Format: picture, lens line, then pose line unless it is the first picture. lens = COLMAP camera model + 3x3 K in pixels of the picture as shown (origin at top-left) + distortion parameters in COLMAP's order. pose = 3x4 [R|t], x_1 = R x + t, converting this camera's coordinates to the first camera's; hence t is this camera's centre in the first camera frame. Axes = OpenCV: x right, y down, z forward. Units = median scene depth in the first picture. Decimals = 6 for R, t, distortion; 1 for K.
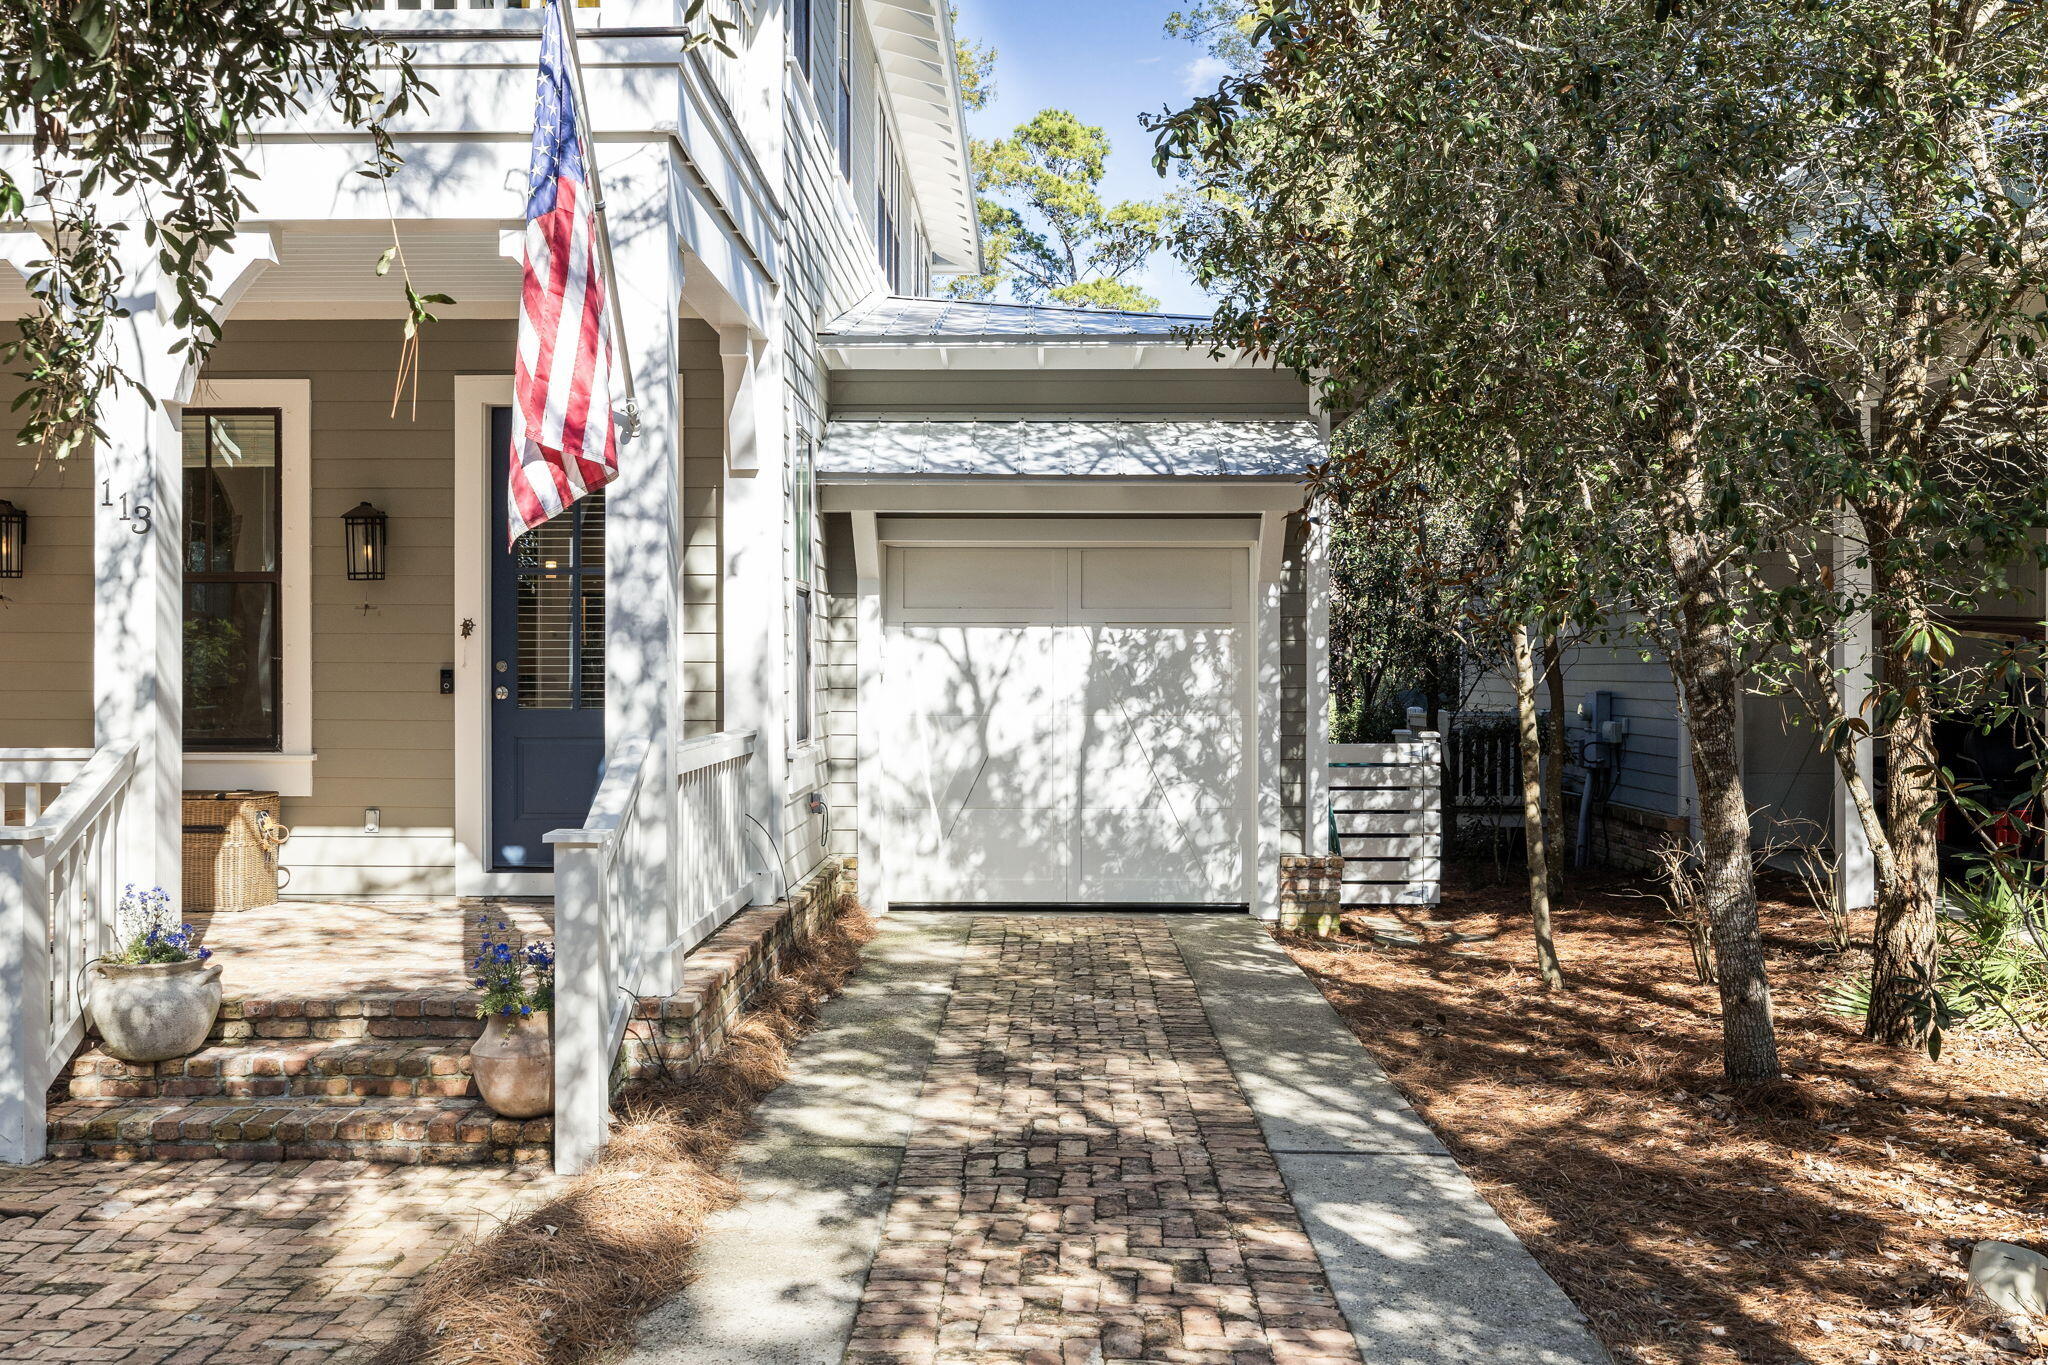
lens RADIAL K [[2007.3, 0, 1058.0], [0, 2007.3, 665.7], [0, 0, 1]] dist [0.003285, 0.000000]
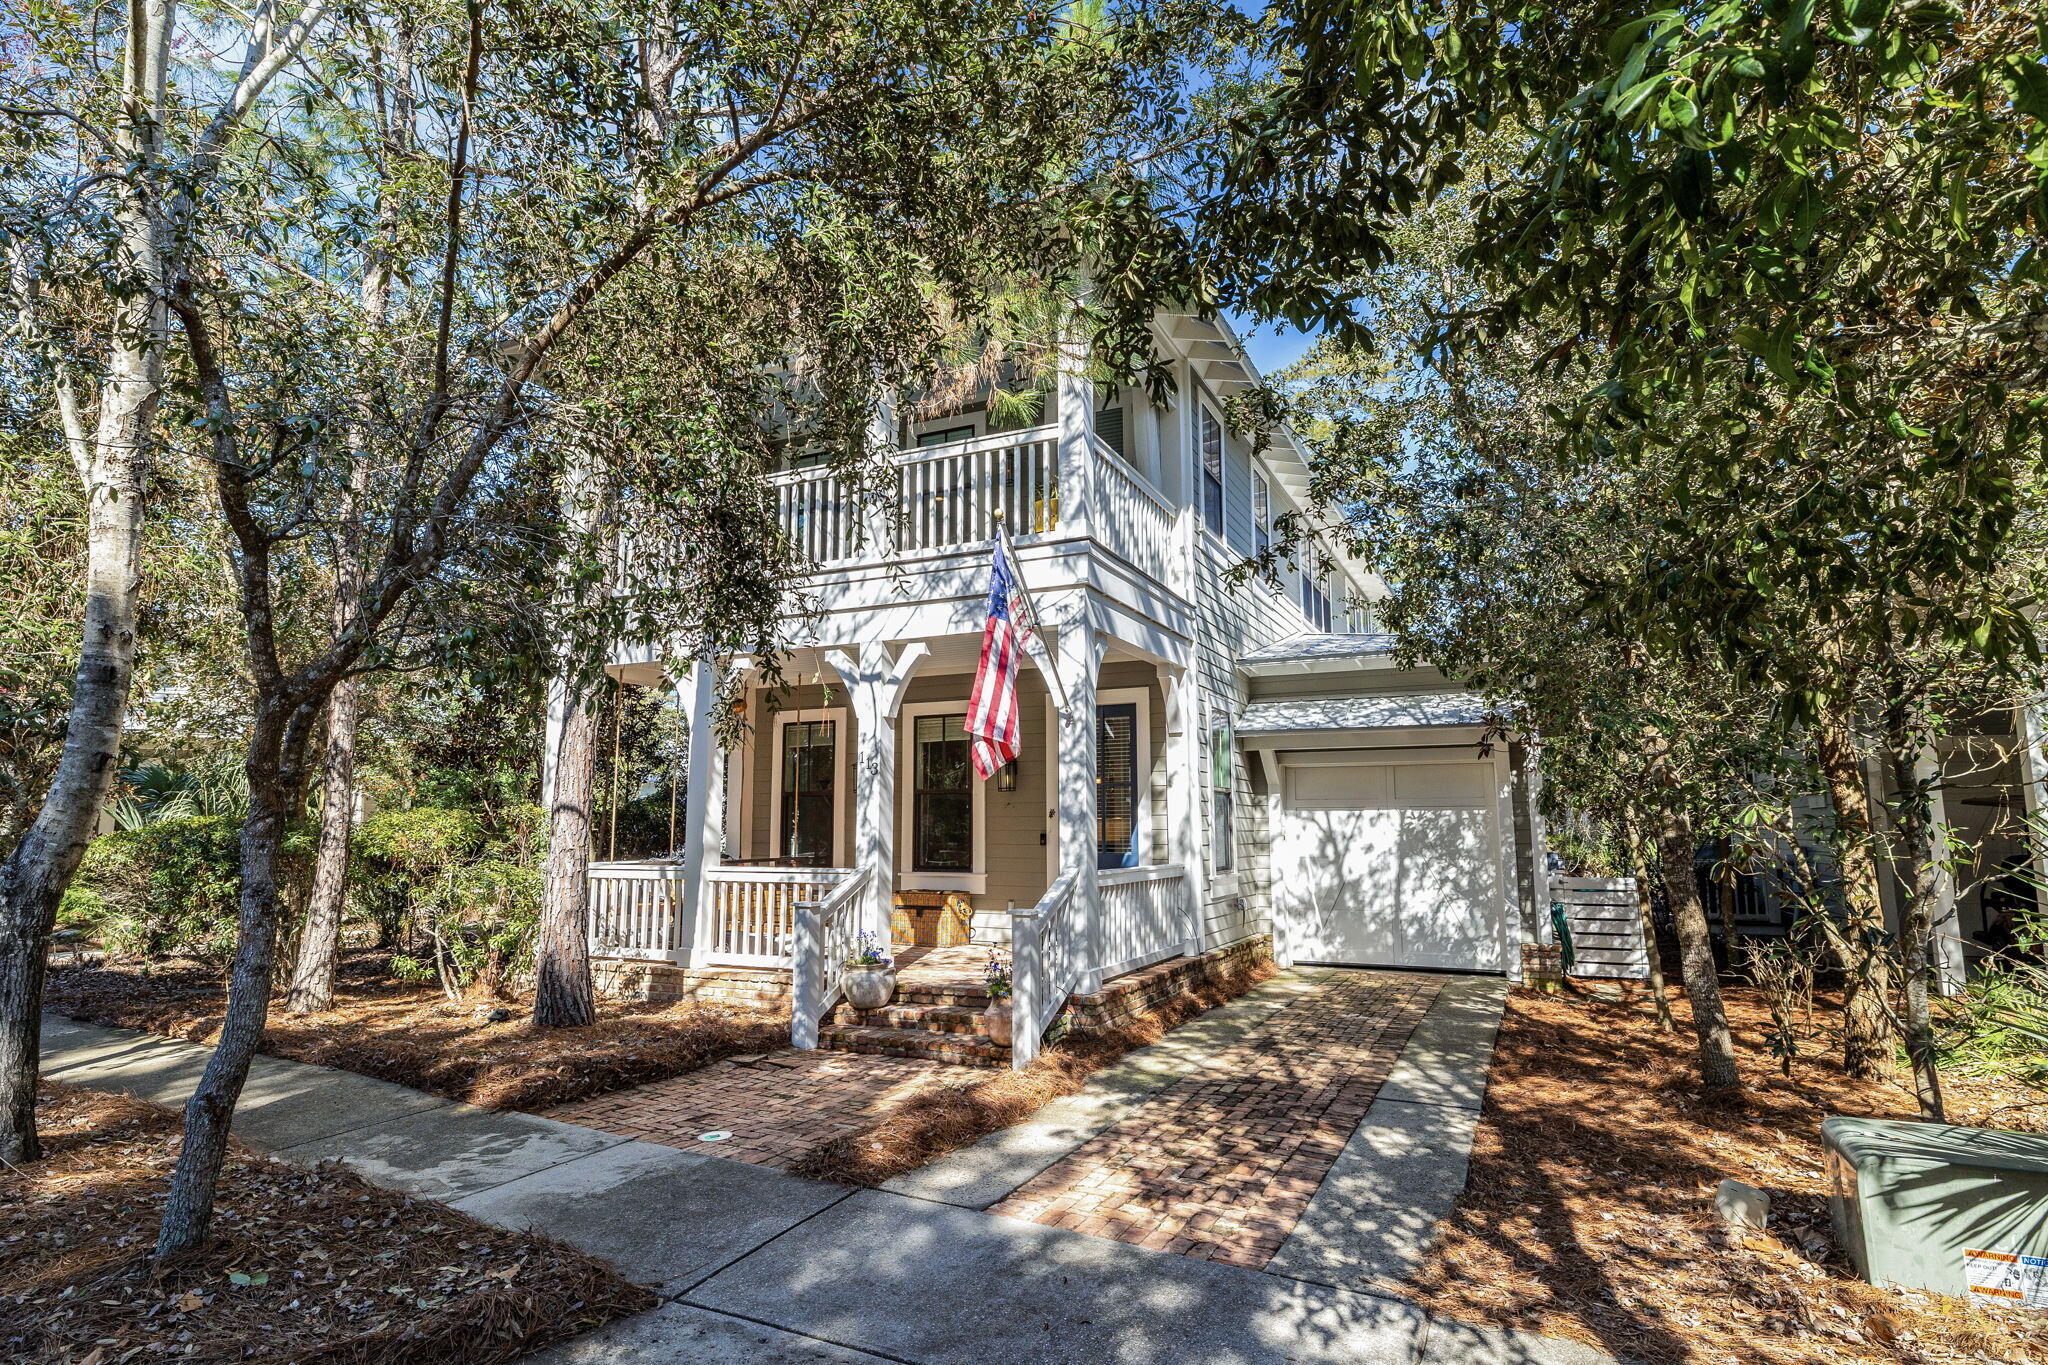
lens RADIAL K [[1107.9, 0, 1026.7], [0, 1107.9, 684.9], [0, 0, 1]] dist [-0.004253, -0.001291]
pose [[0.906119, -0.057068, -0.419156, 0.179552], [0.002012, 0.991429, -0.130634, -0.001669], [0.423018, 0.117527, 0.898467, -0.060996]]
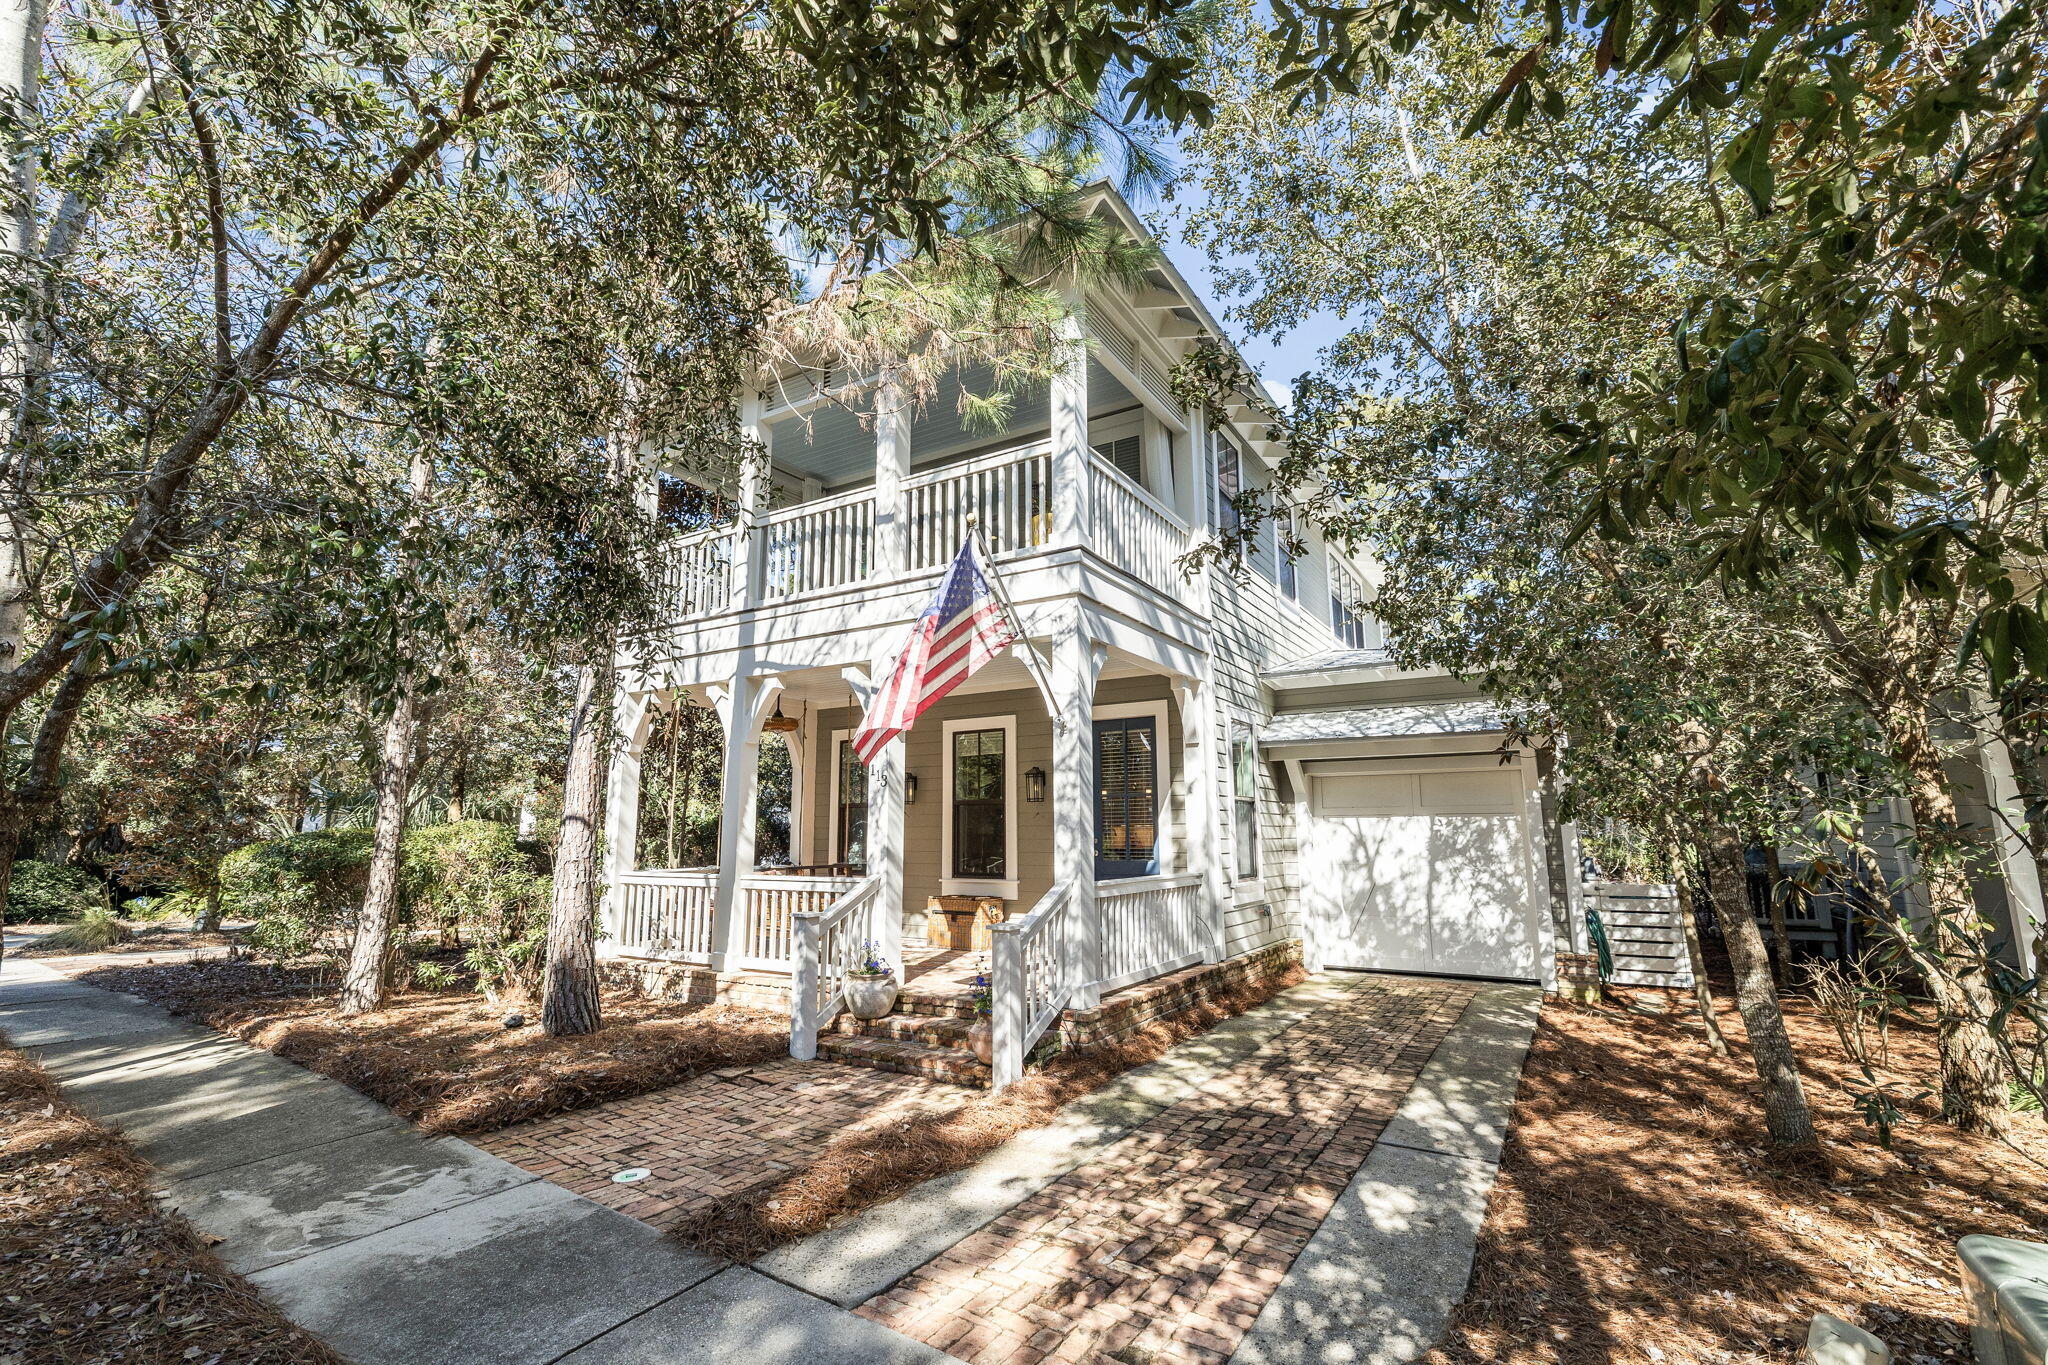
lens RADIAL K [[925.8, 0, 1019.3], [0, 925.8, 673.6], [0, 0, 1]] dist [-0.008701, 0.000969]
pose [[0.853795, -0.093418, -0.512159, 0.188834], [0.004880, 0.985162, -0.171559, -0.006337], [0.520586, 0.143977, 0.841582, 0.101475]]
